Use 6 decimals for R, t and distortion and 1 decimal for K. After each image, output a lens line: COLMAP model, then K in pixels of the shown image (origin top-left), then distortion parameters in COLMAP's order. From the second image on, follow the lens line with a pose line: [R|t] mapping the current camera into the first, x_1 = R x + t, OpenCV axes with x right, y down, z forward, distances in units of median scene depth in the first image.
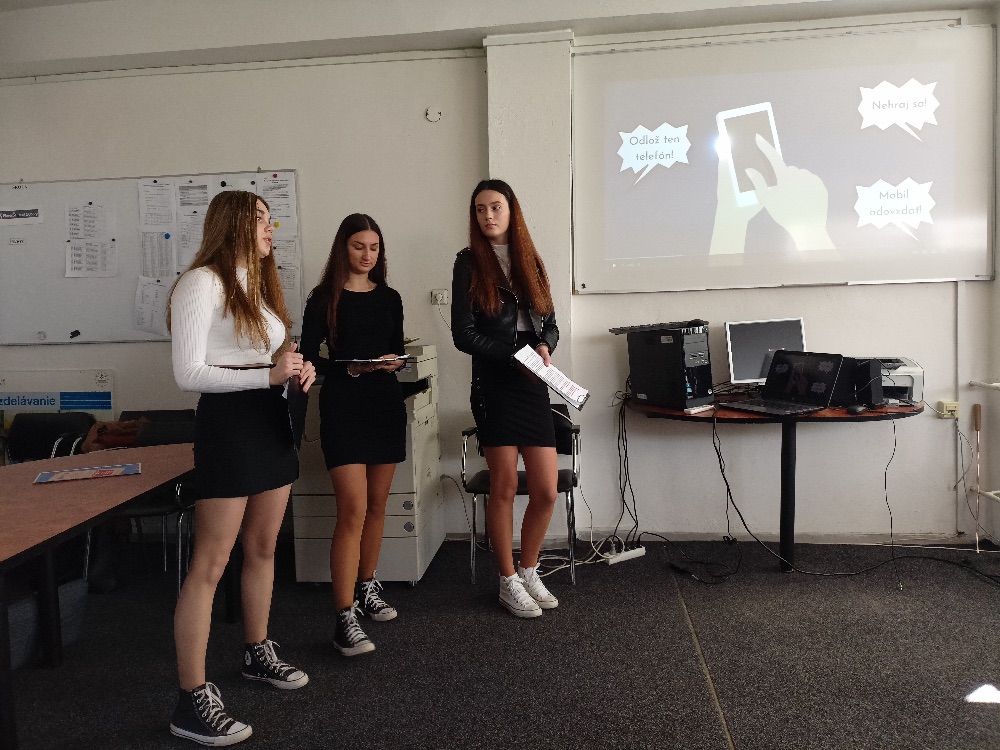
lens RADIAL K [[738.6, 0, 505.8], [0, 738.6, 373.0], [0, 0, 1]] dist [0.075884, -0.091282]
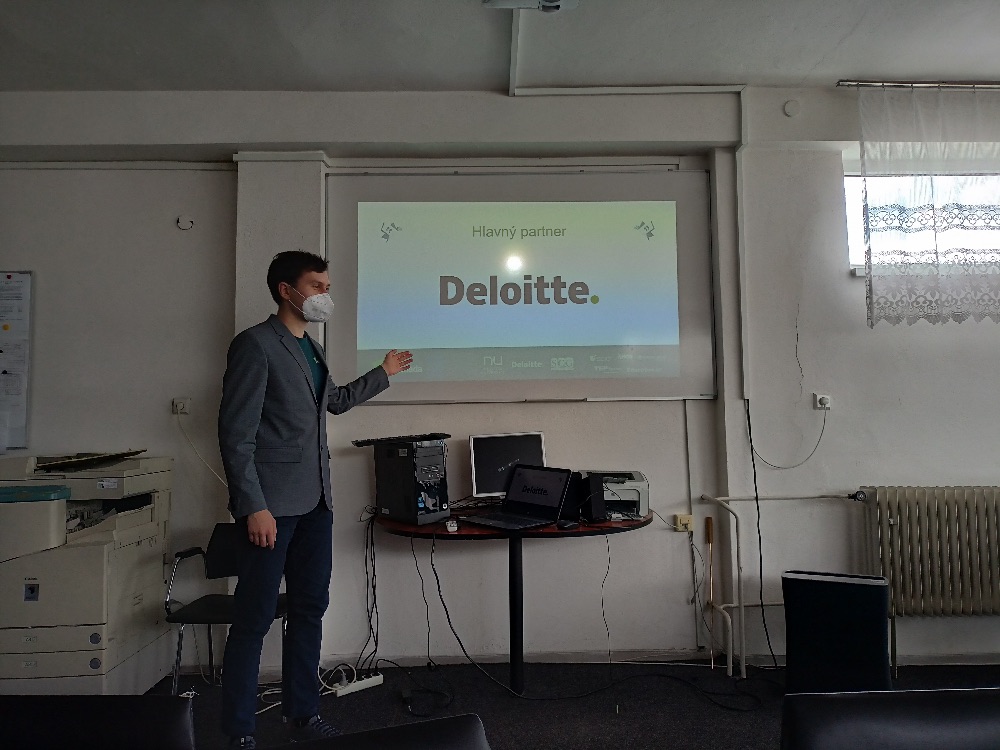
lens RADIAL K [[738.6, 0, 505.8], [0, 738.6, 373.0], [0, 0, 1]] dist [0.075884, -0.091282]
pose [[0.990731, 0.020201, 0.134325, 0.209593], [-0.000949, 0.989885, -0.141868, -0.010107], [-0.135832, 0.140426, 0.980729, -0.002301]]
